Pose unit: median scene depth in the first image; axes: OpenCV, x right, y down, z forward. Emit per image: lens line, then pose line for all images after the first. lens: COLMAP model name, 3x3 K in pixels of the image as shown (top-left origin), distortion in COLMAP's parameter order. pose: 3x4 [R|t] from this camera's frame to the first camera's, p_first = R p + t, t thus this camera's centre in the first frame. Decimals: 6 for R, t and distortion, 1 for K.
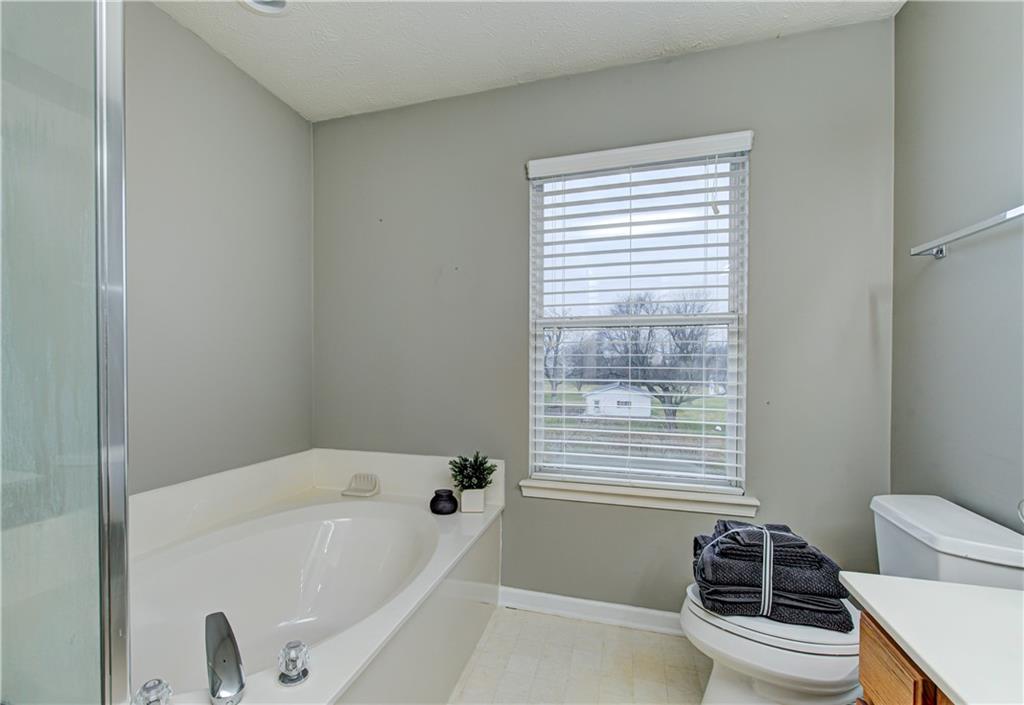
lens RADIAL K [[477.3, 0, 472.3], [0, 477.3, 373.1], [0, 0, 1]] dist [-0.002534, 0.000519]
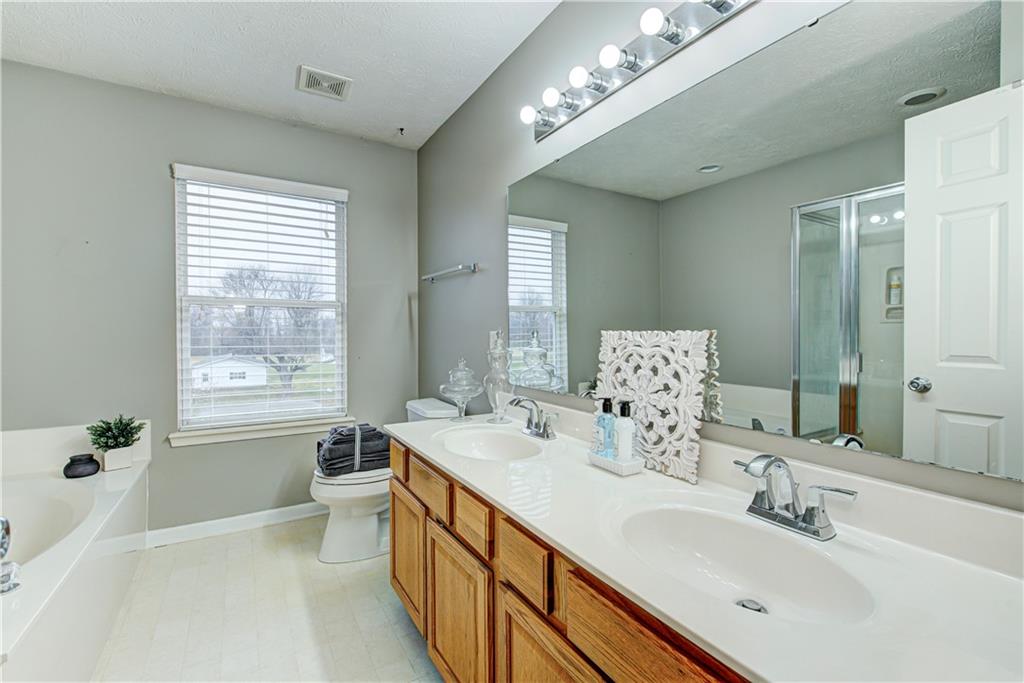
lens RADIAL K [[446.3, 0, 508.3], [0, 446.3, 335.7], [0, 0, 1]] dist [0.000567, 0.000110]
pose [[0.651133, -0.003809, 0.758954, -0.196649], [0.016885, 0.999813, -0.009469, 0.008555], [-0.758776, 0.018980, 0.651075, -0.364327]]
